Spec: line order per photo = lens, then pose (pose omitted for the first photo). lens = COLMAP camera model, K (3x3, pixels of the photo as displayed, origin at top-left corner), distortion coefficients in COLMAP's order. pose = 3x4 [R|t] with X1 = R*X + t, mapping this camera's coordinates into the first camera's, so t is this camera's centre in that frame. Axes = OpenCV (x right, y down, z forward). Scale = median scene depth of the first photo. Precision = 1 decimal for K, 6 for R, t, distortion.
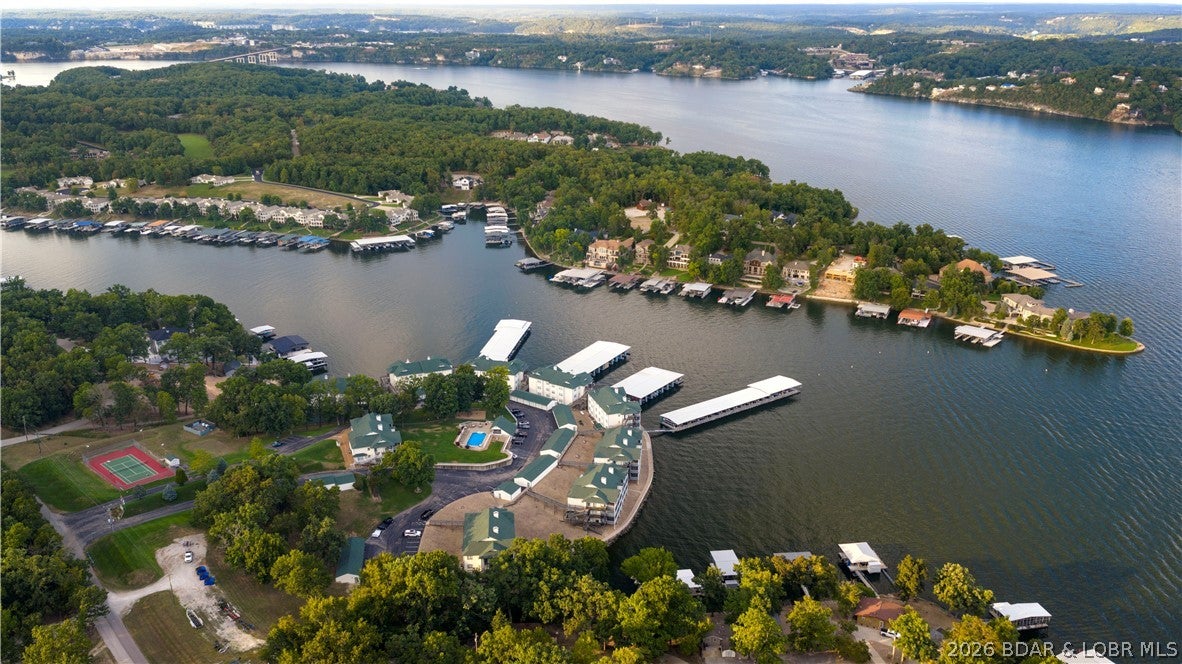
lens RADIAL K [[982.2, 0, 591.0], [0, 982.2, 332.0], [0, 0, 1]] dist [0.029293, -0.006820]
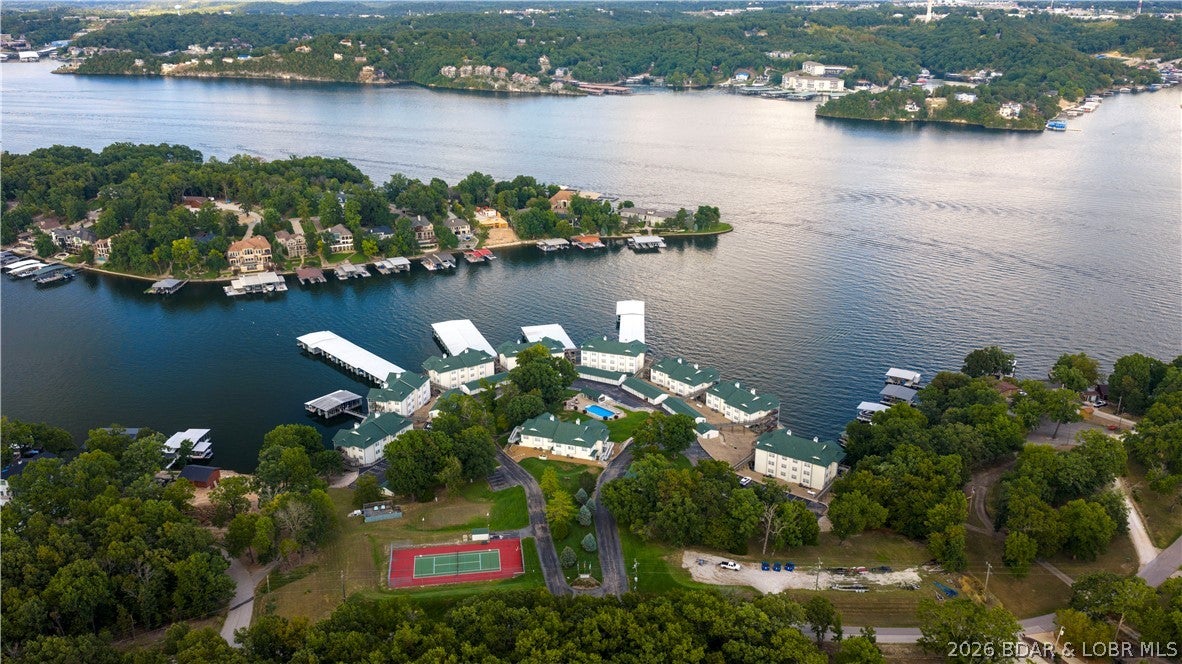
lens RADIAL K [[982.2, 0, 591.0], [0, 982.2, 332.0], [0, 0, 1]] dist [0.029293, -0.006820]
pose [[0.622326, -0.265517, 0.736350, -0.389569], [0.250067, 0.958854, 0.134405, -0.047450], [-0.741739, 0.100494, 0.663117, 0.167350]]
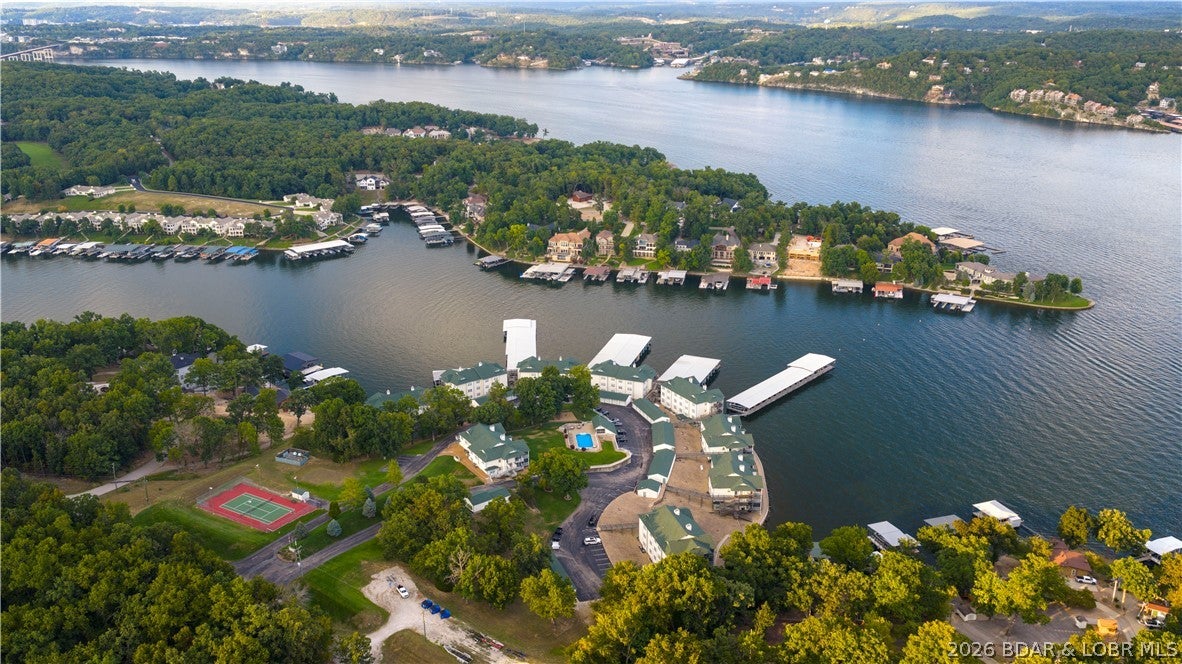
lens RADIAL K [[982.2, 0, 591.0], [0, 982.2, 332.0], [0, 0, 1]] dist [0.029293, -0.006820]
pose [[0.976140, -0.074763, 0.203868, -0.143646], [0.073077, 0.997201, 0.015797, -0.006733], [-0.204478, -0.000522, 0.978871, 0.018714]]
